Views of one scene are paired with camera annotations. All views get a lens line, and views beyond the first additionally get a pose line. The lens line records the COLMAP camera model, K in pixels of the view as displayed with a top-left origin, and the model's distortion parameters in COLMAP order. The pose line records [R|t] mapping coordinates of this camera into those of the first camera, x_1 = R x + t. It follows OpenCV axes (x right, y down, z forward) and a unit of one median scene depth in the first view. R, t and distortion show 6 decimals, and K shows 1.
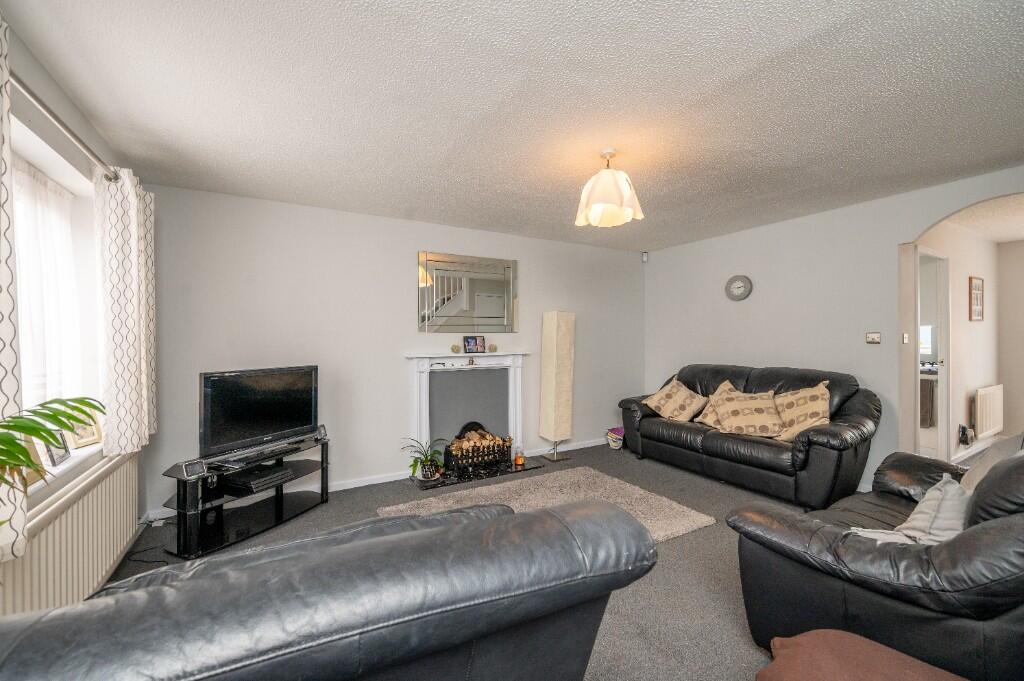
lens RADIAL K [[408.7, 0, 511.8], [0, 408.7, 344.2], [0, 0, 1]] dist [0.000763, -0.000183]
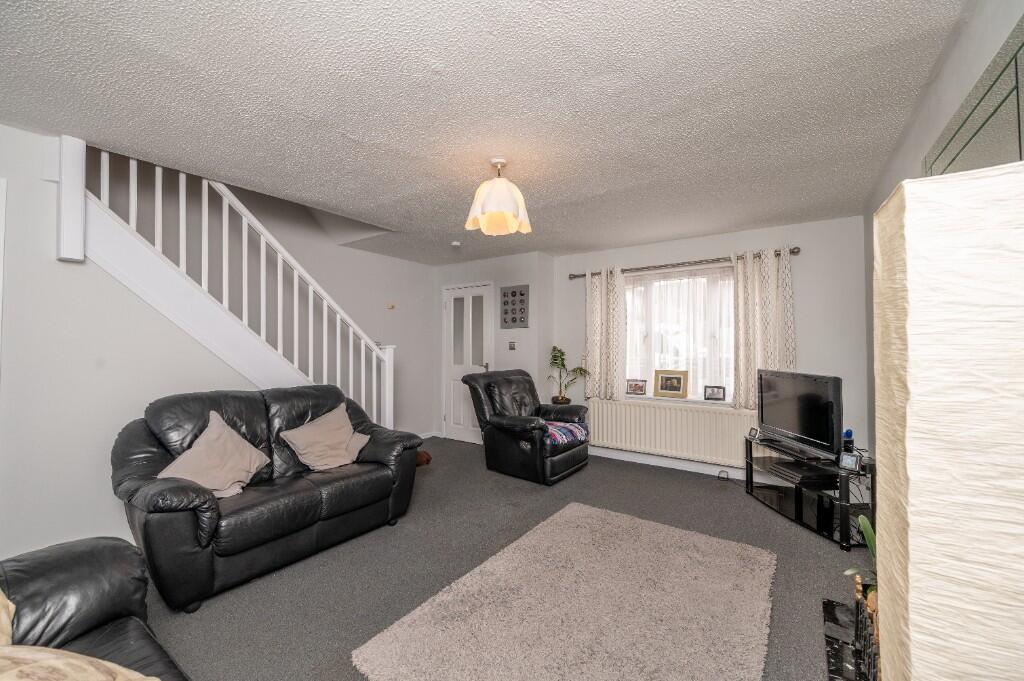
lens RADIAL K [[408.7, 0, 511.8], [0, 408.7, 344.2], [0, 0, 1]] dist [0.000763, -0.000183]
pose [[-0.913548, 0.006993, -0.406671, 0.379236], [-0.000799, 0.999819, 0.018988, -0.030222], [0.406730, 0.017671, -0.913378, 1.180650]]
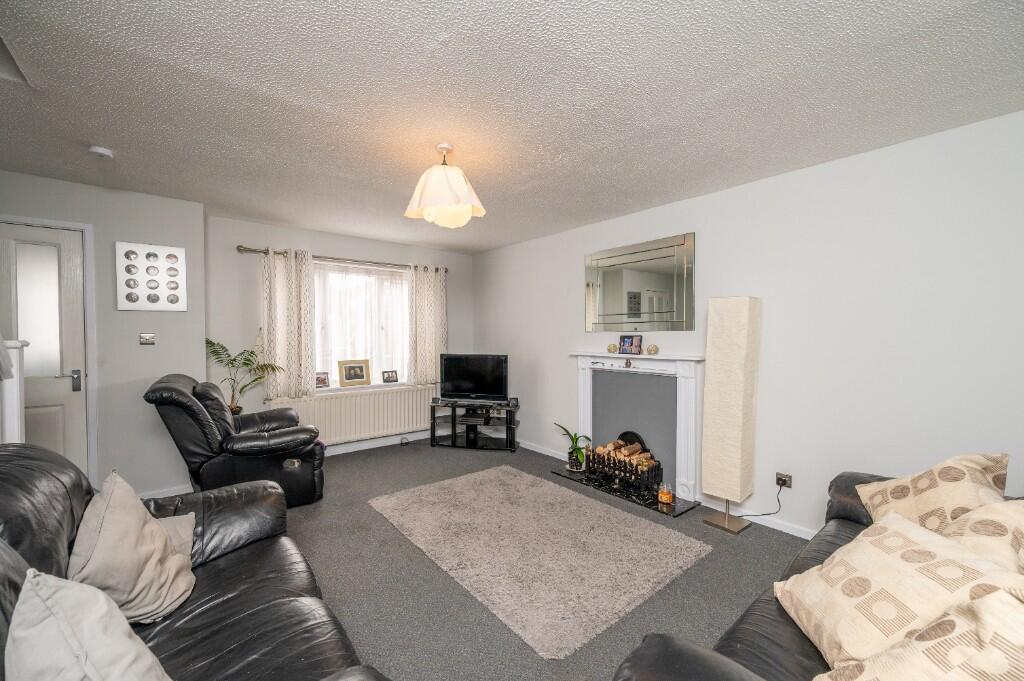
lens RADIAL K [[408.7, 0, 511.8], [0, 408.7, 344.2], [0, 0, 1]] dist [0.000763, -0.000183]
pose [[0.159796, 0.028545, -0.986737, 0.754968], [-0.012083, 0.999564, 0.026959, -0.021478], [0.987076, 0.007615, 0.160071, 0.618220]]
